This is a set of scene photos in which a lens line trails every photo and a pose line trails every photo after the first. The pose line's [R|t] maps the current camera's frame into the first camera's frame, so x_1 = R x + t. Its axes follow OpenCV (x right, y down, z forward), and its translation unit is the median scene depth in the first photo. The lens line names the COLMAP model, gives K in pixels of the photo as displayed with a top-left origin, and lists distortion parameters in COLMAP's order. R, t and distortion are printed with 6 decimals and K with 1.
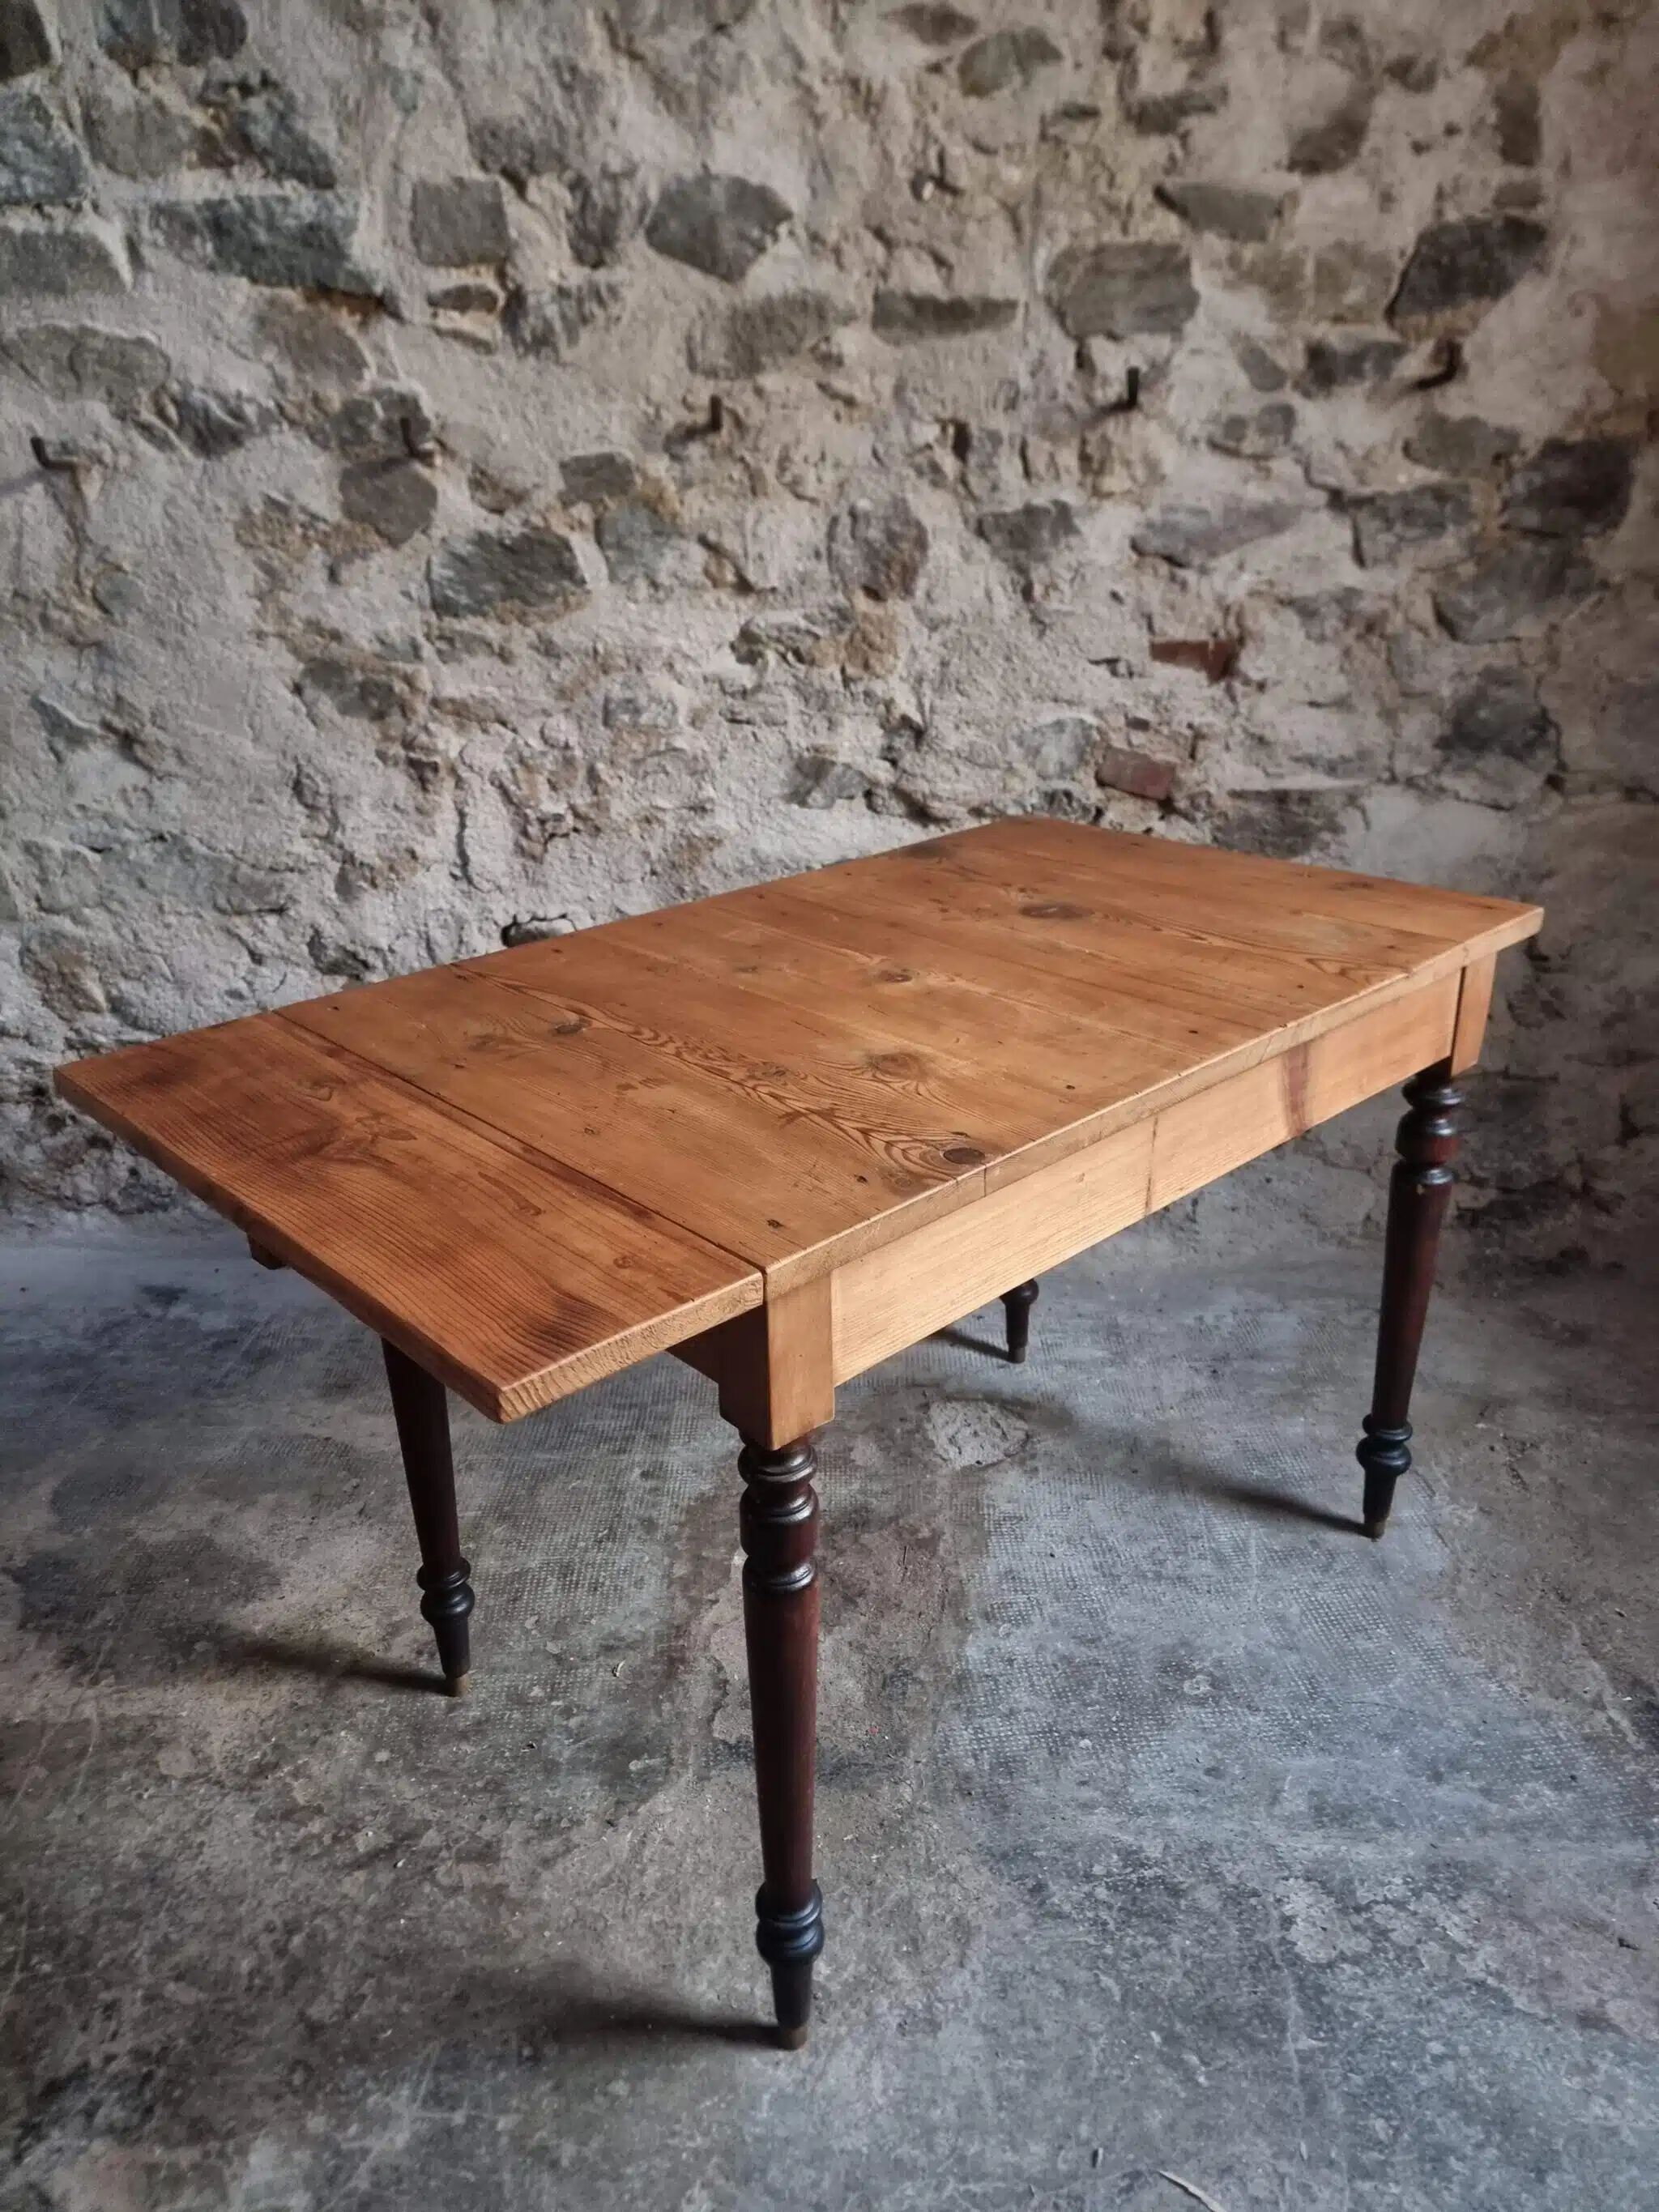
lens RADIAL K [[1549.5, 0, 819.1], [0, 1549.5, 1107.5], [0, 0, 1]] dist [0.057518, -0.057158]
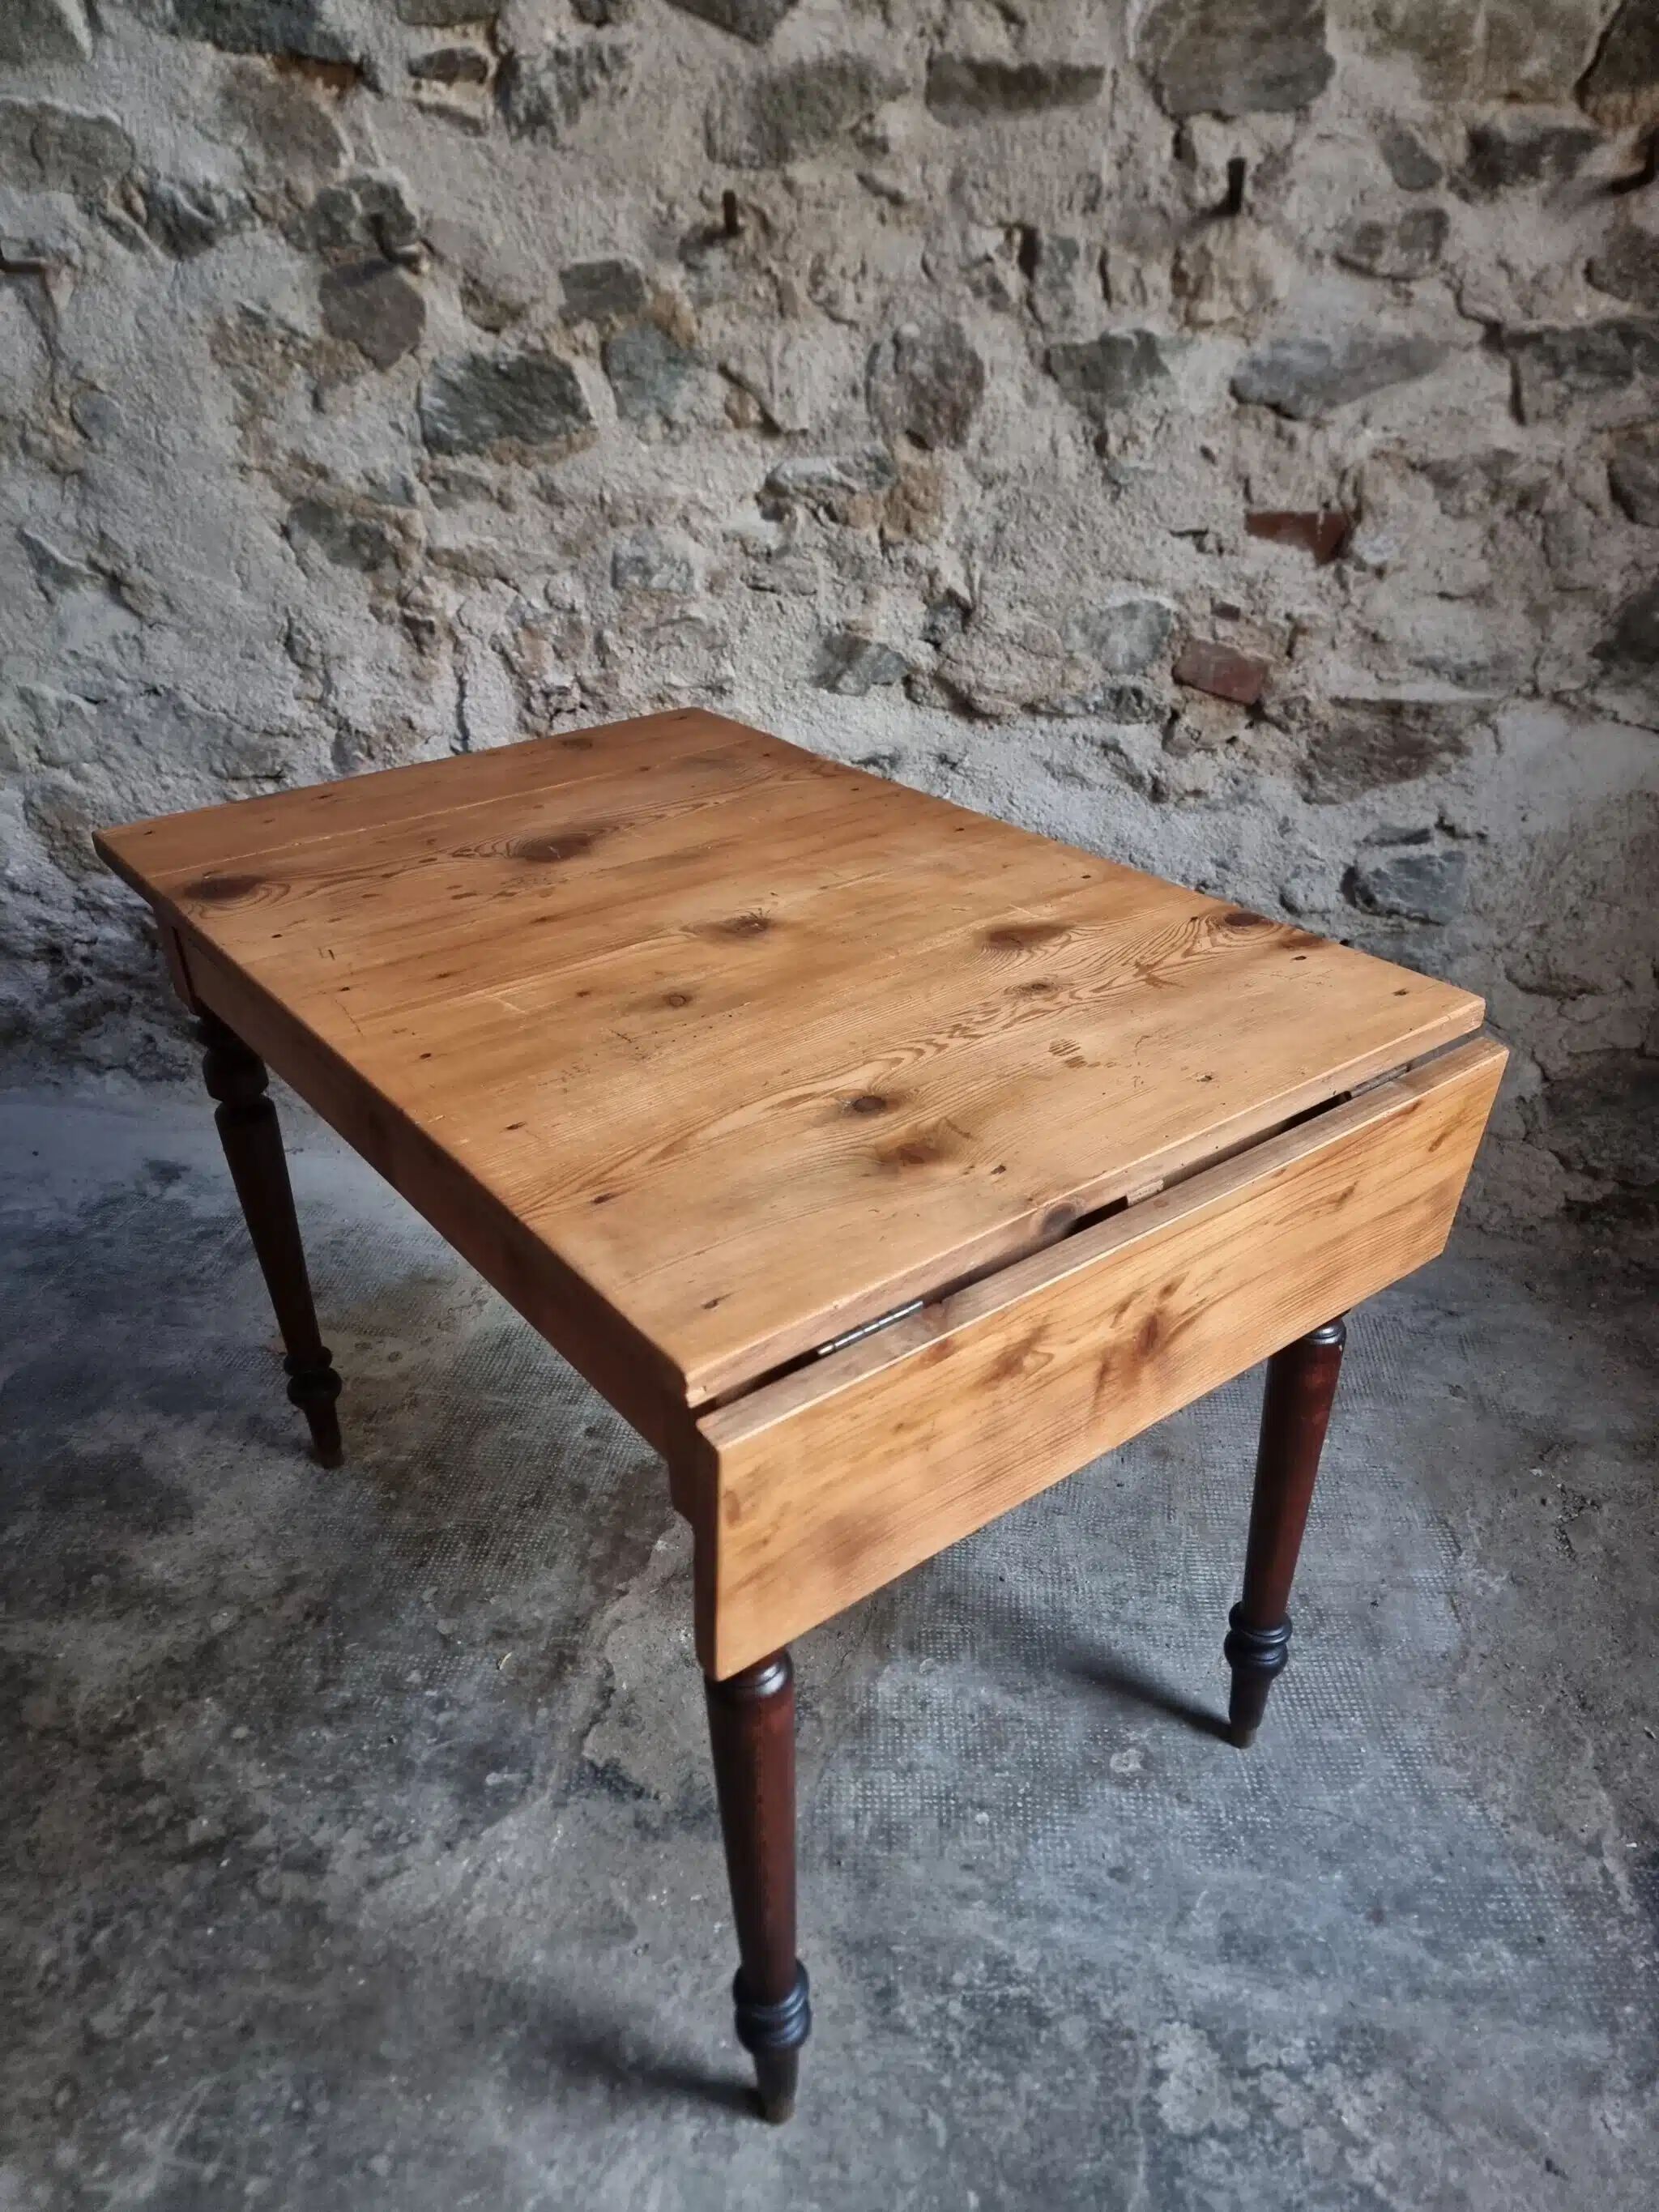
lens RADIAL K [[1549.5, 0, 821.7], [0, 1549.5, 1129.9], [0, 0, 1]] dist [0.057518, -0.057158]
pose [[0.990049, 0.078373, -0.116876, 0.113608], [-0.062940, 0.989469, 0.130346, -0.069001], [0.125861, -0.121693, 0.984556, 0.116756]]
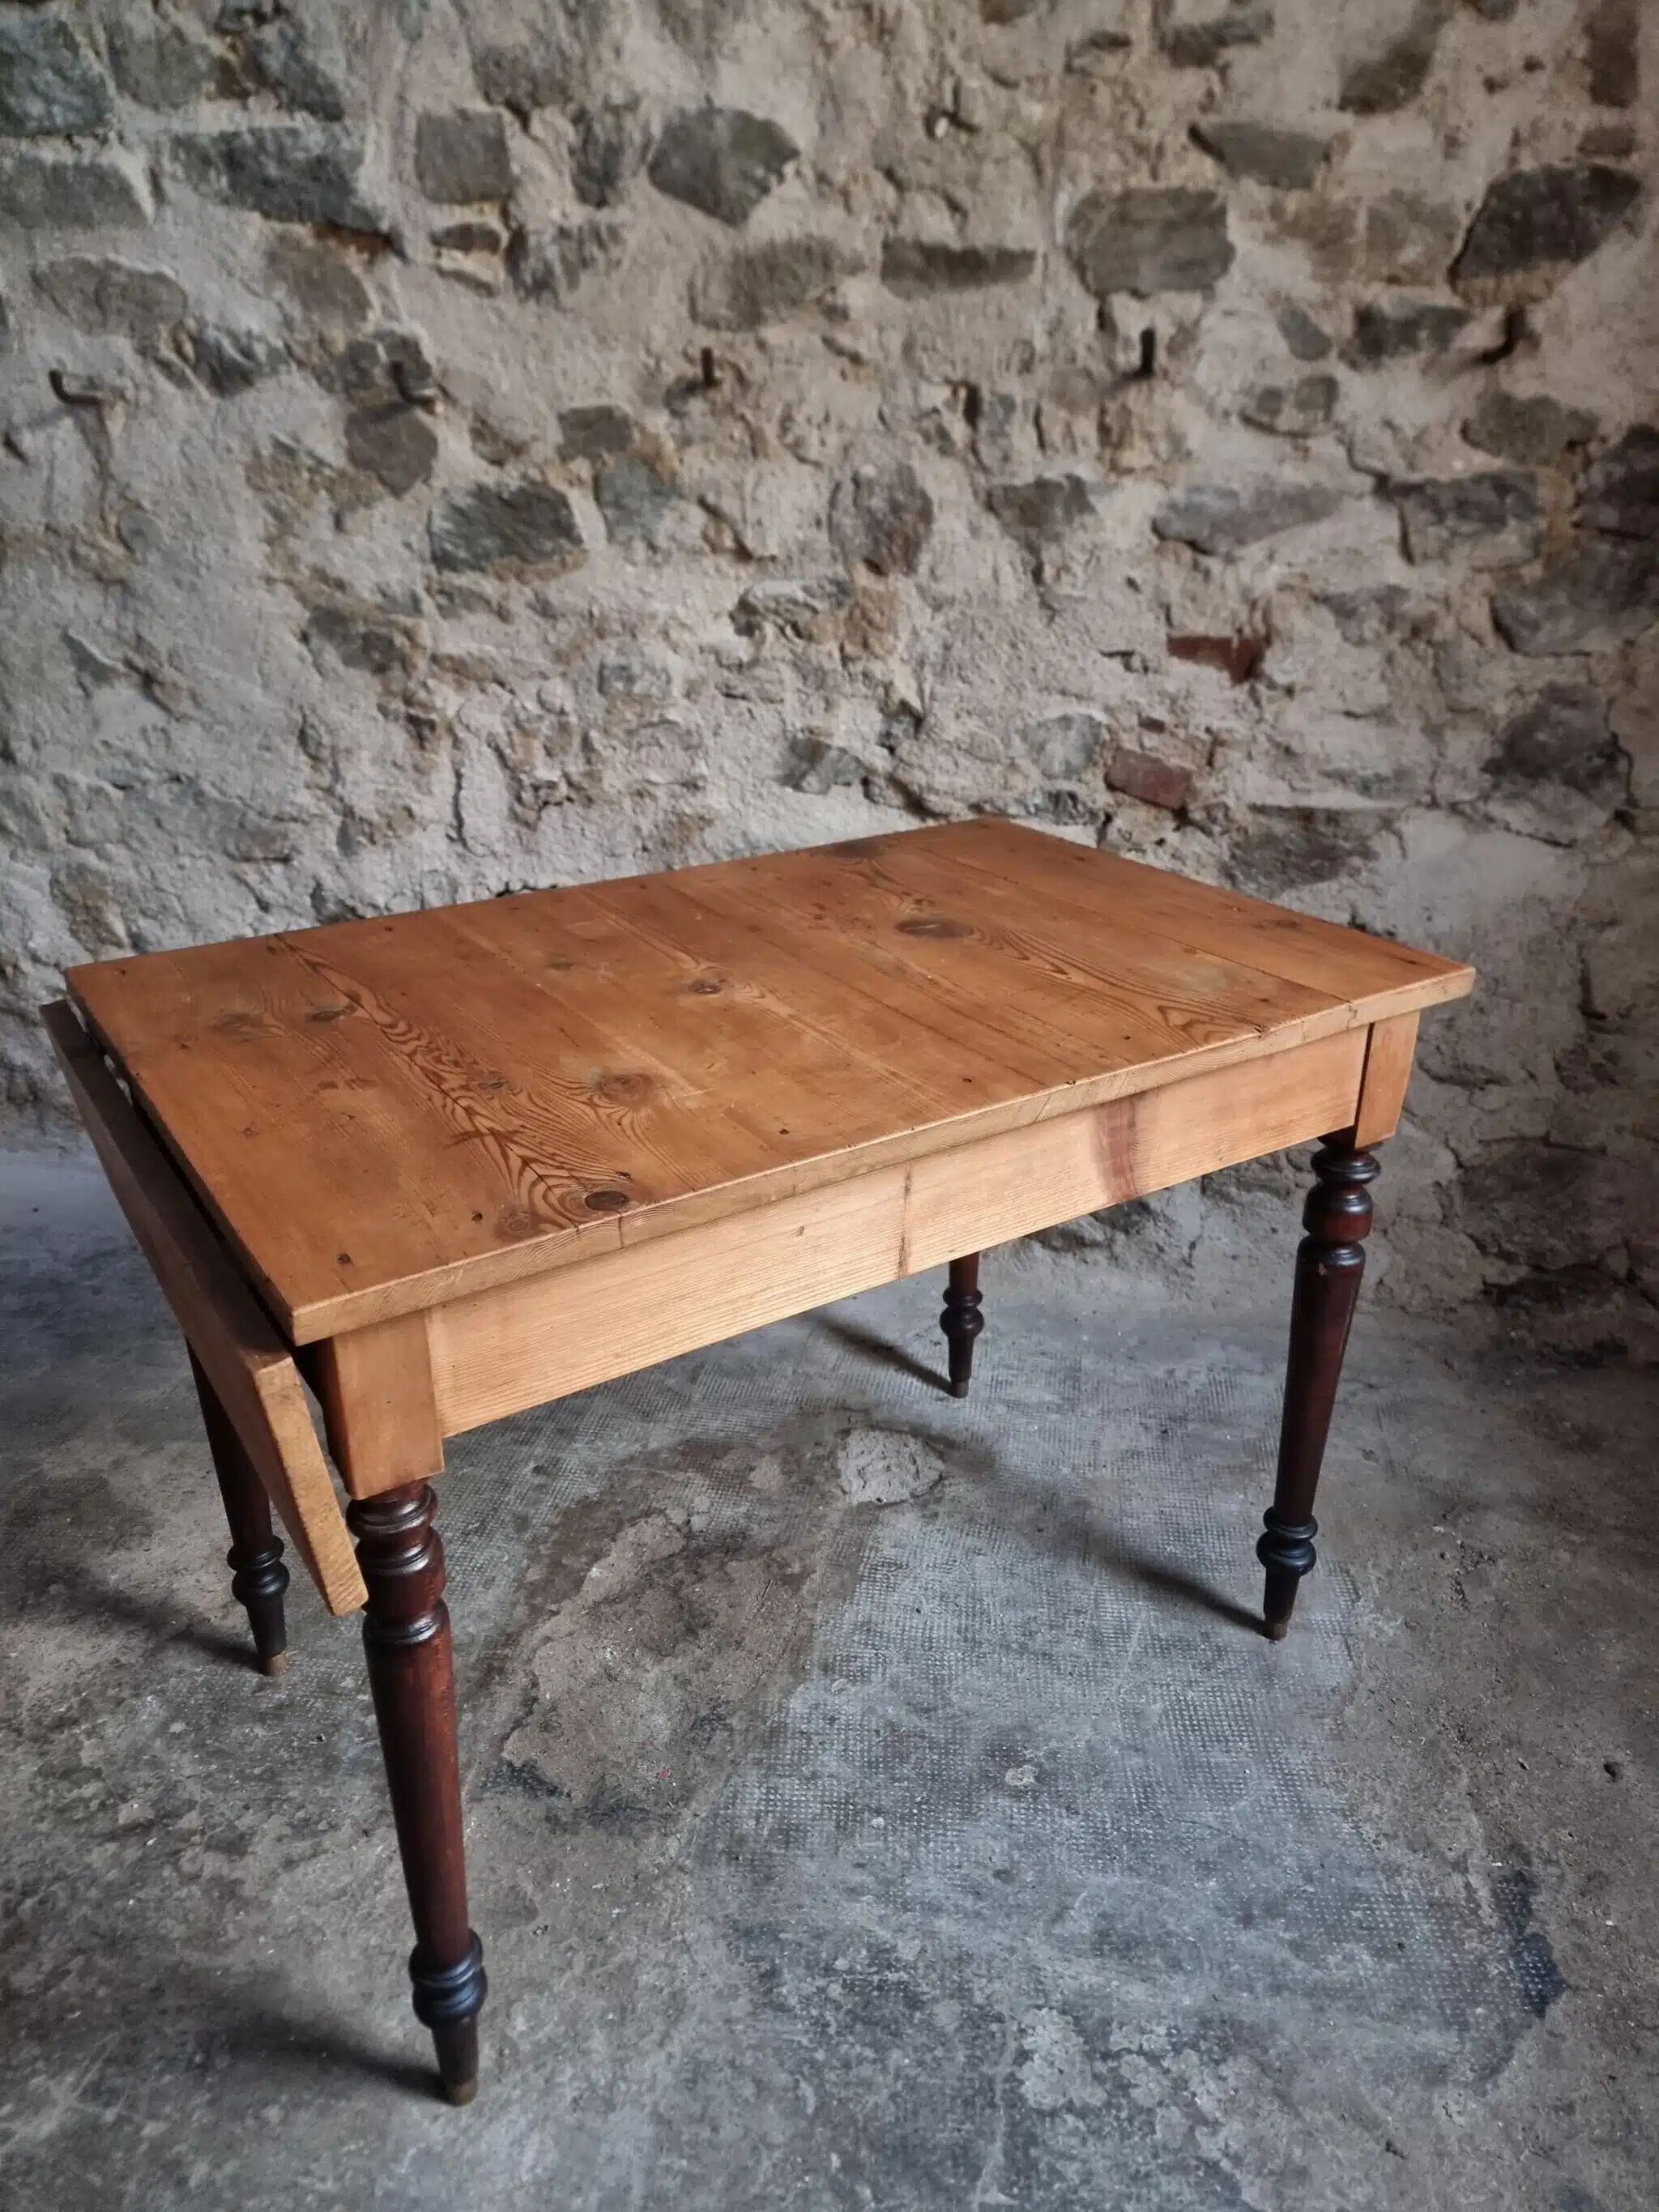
lens RADIAL K [[1549.5, 0, 835.0], [0, 1549.5, 1128.3], [0, 0, 1]] dist [0.057518, -0.057158]
pose [[0.986797, 0.094391, -0.131615, 0.169779], [-0.090203, 0.995219, 0.037438, -0.028105], [0.134520, -0.025071, 0.990594, 0.061710]]
